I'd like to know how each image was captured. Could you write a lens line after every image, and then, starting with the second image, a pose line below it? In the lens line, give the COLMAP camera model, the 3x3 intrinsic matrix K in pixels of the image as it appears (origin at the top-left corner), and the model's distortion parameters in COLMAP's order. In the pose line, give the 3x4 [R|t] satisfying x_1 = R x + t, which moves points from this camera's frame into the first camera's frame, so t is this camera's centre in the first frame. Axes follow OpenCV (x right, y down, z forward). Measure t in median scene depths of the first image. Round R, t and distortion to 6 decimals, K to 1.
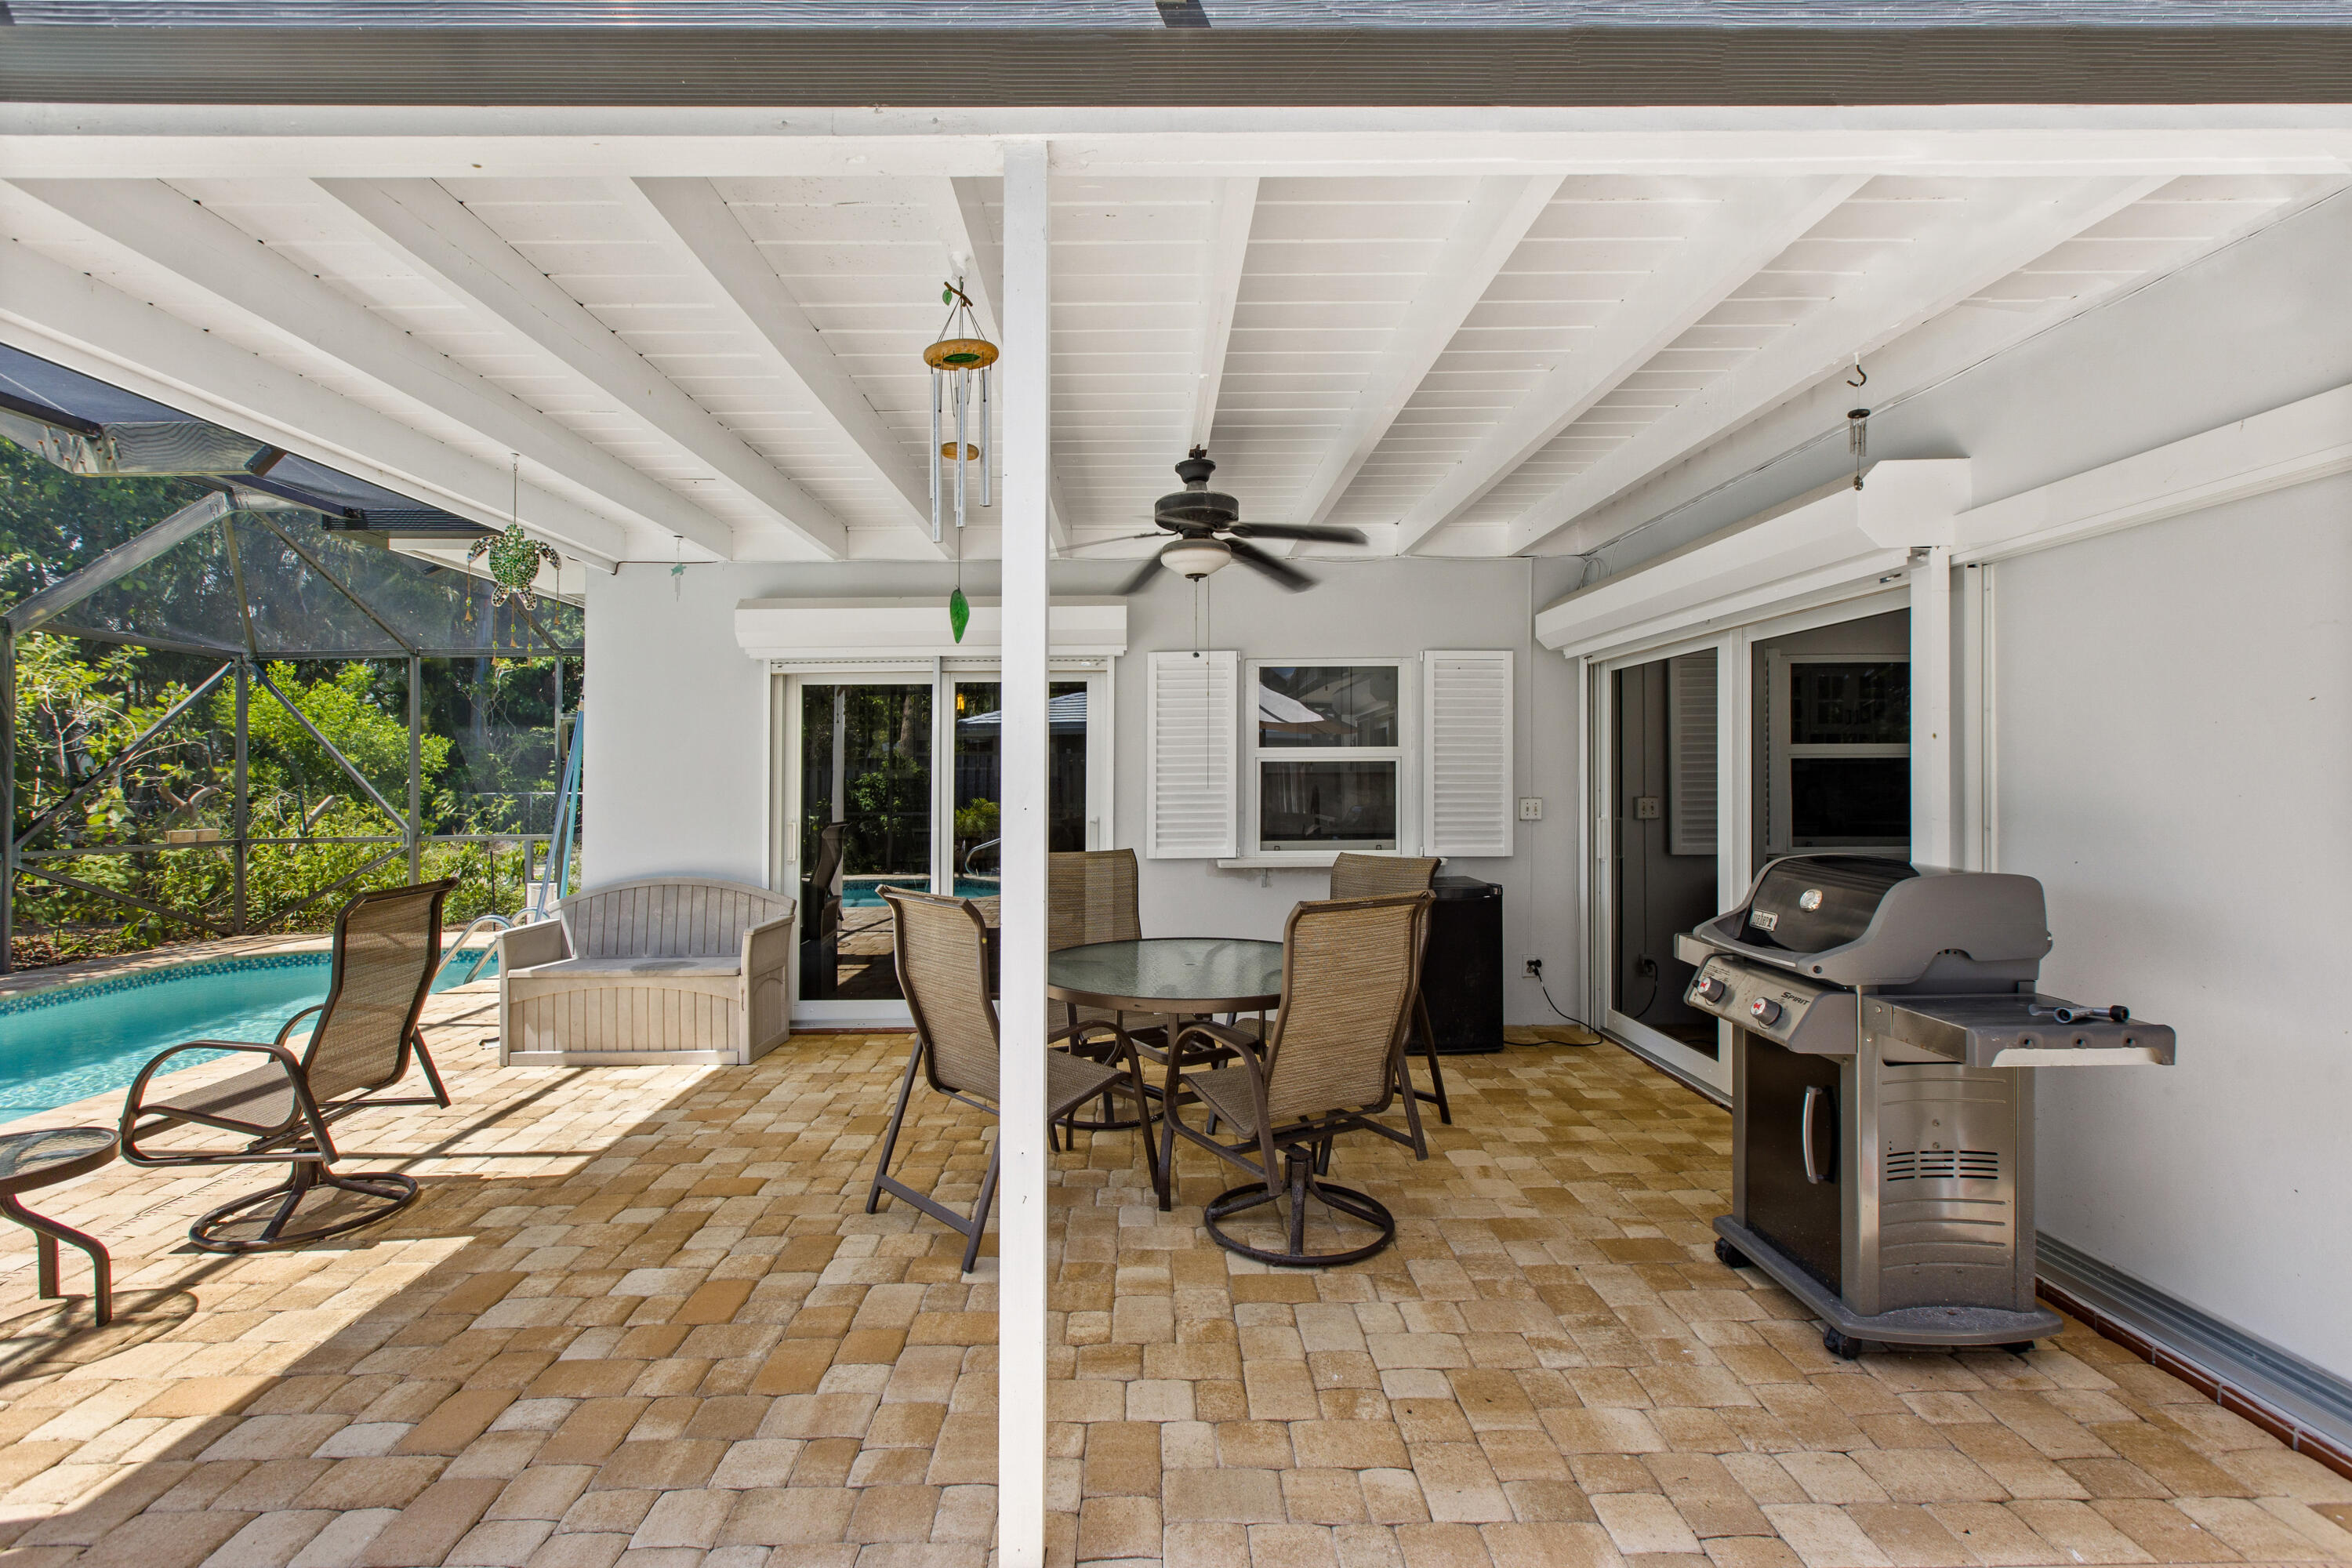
lens RADIAL K [[1098.3, 0, 1176.0], [0, 1098.3, 784.0], [0, 0, 1]] dist [0.000531, 0.000005]
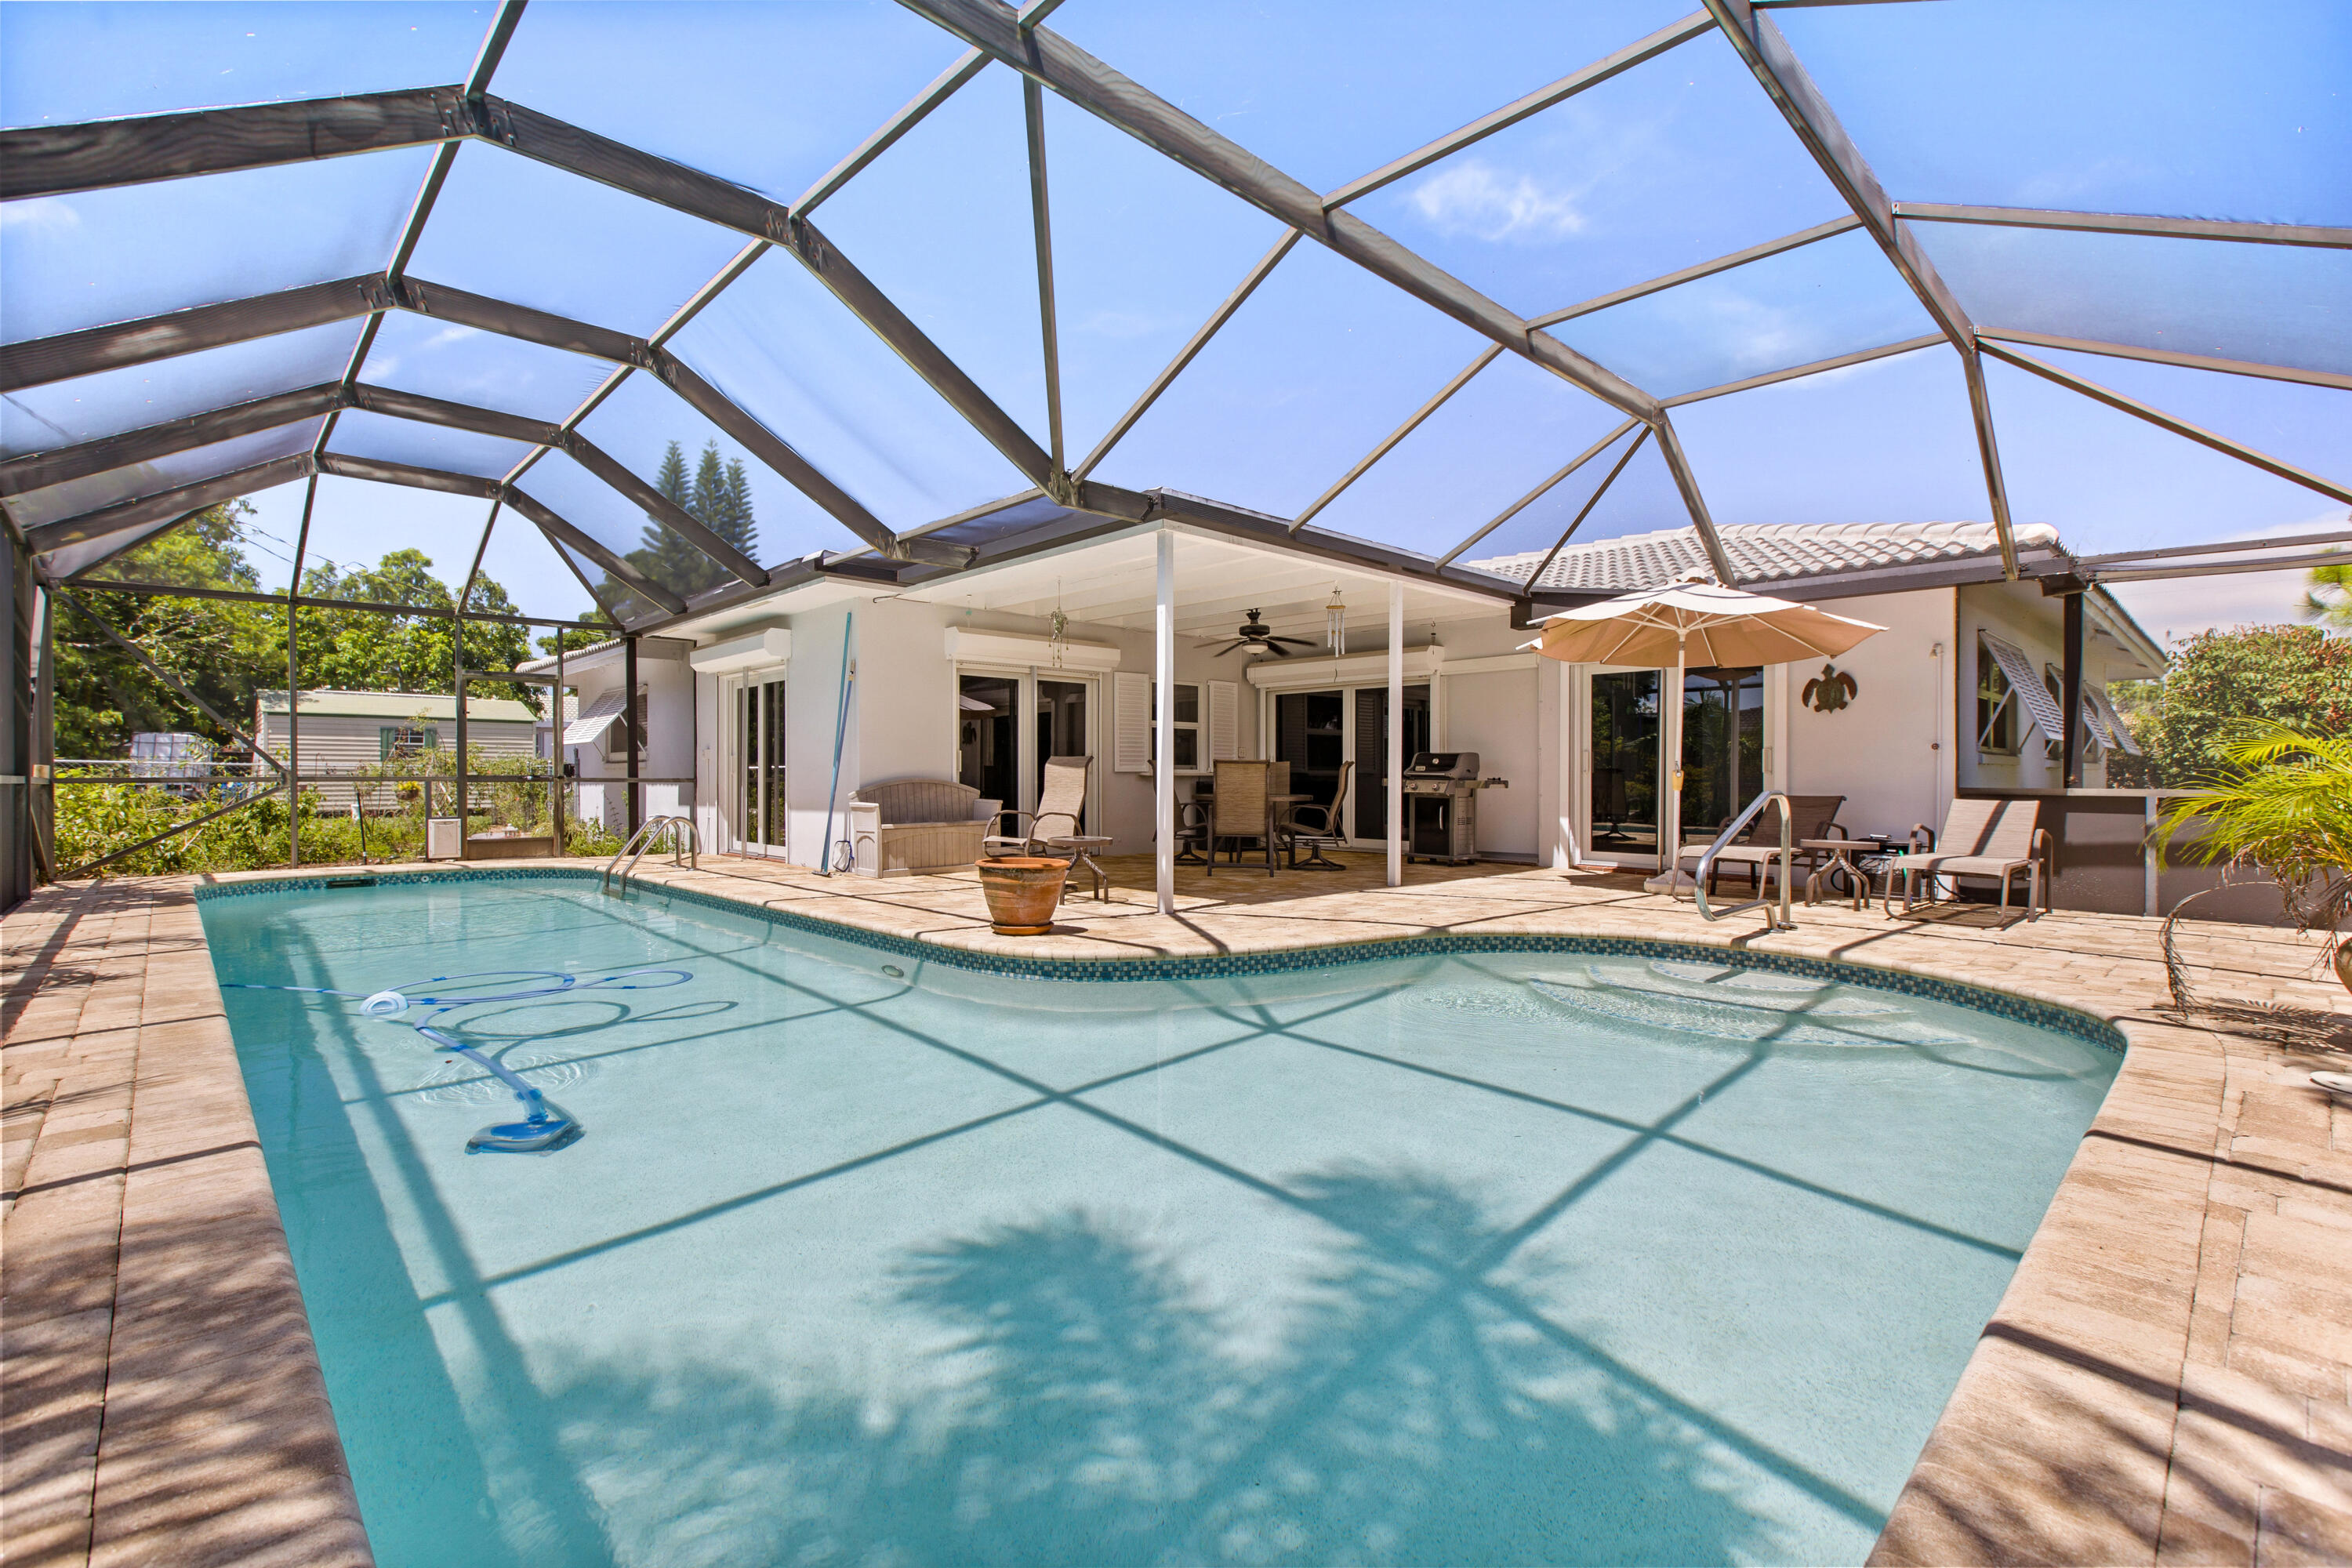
lens RADIAL K [[1065.0, 0, 1168.2], [0, 1065.0, 779.5], [0, 0, 1]] dist [0.000311, -0.000180]
pose [[0.737060, 0.004336, 0.675814, -1.341194], [0.001652, 0.999965, -0.008219, 0.101274], [-0.675826, 0.007174, 0.737027, -0.573887]]
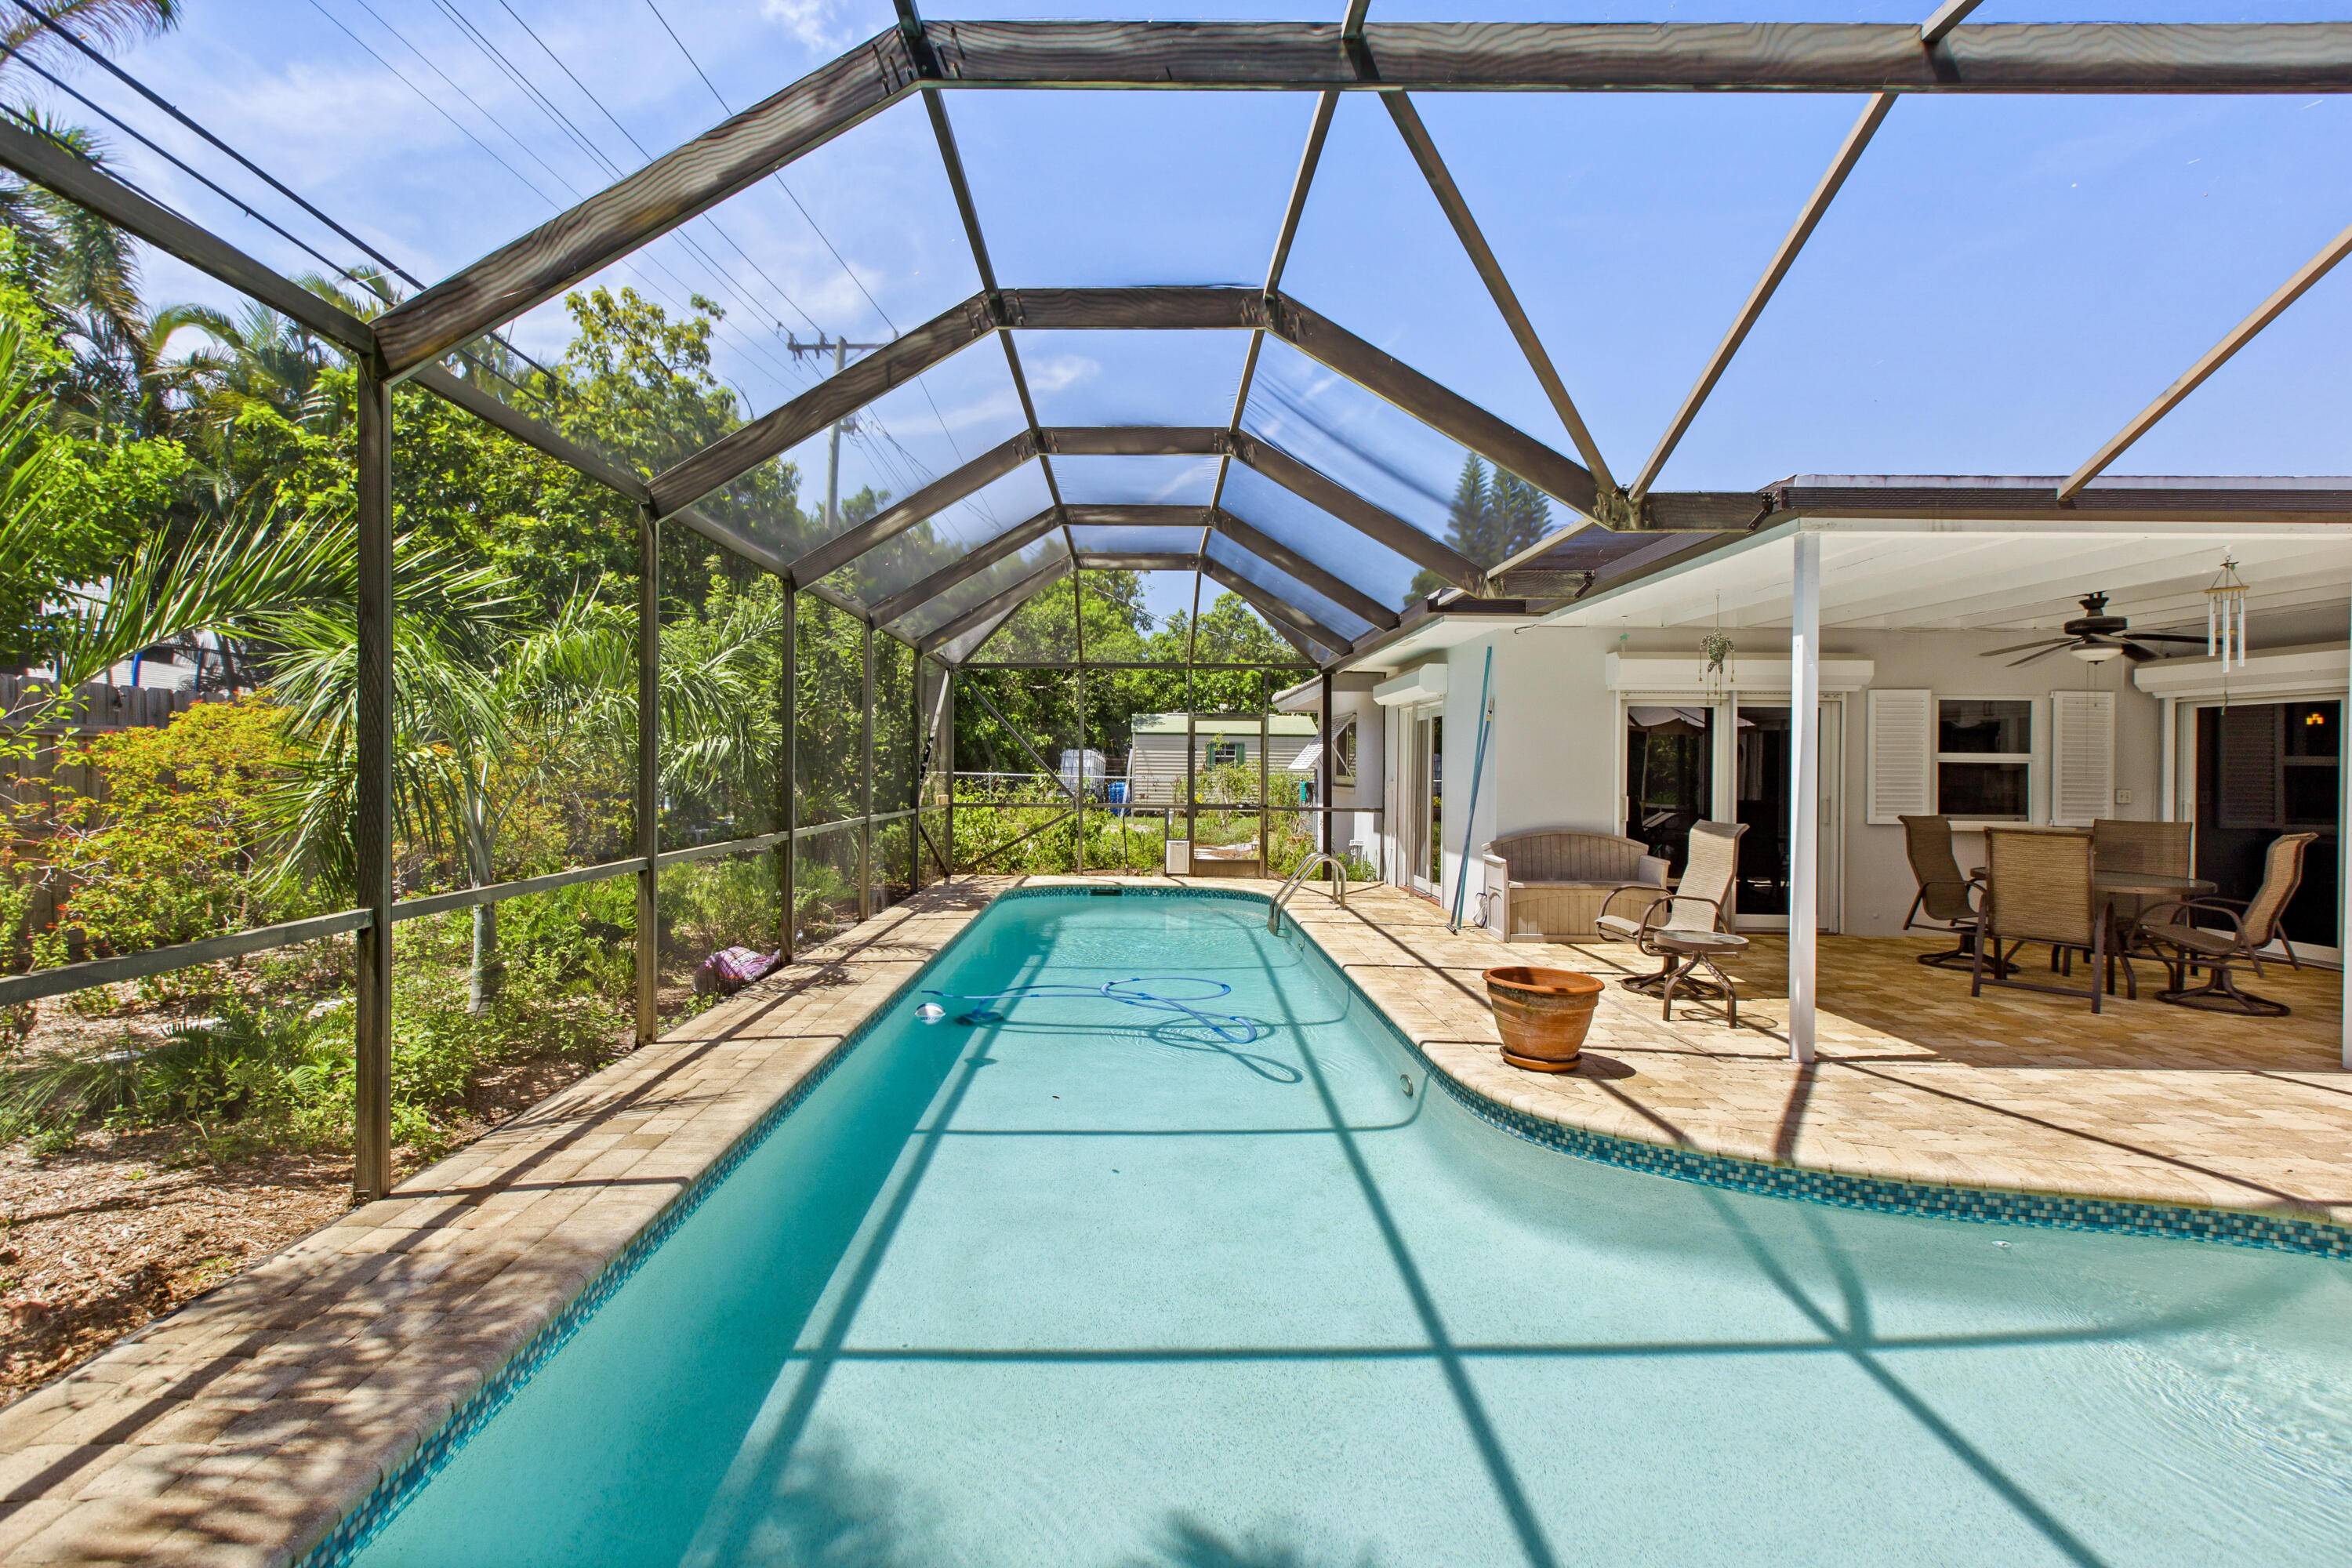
lens RADIAL K [[1091.8, 0, 1123.6], [0, 1091.8, 756.4], [0, 0, 1]] dist [0.018130, -0.007790]
pose [[0.999274, 0.014349, -0.035305, -1.042252], [-0.014848, 0.999793, -0.013933, 0.010468], [0.035097, 0.014447, 0.999279, -0.604171]]
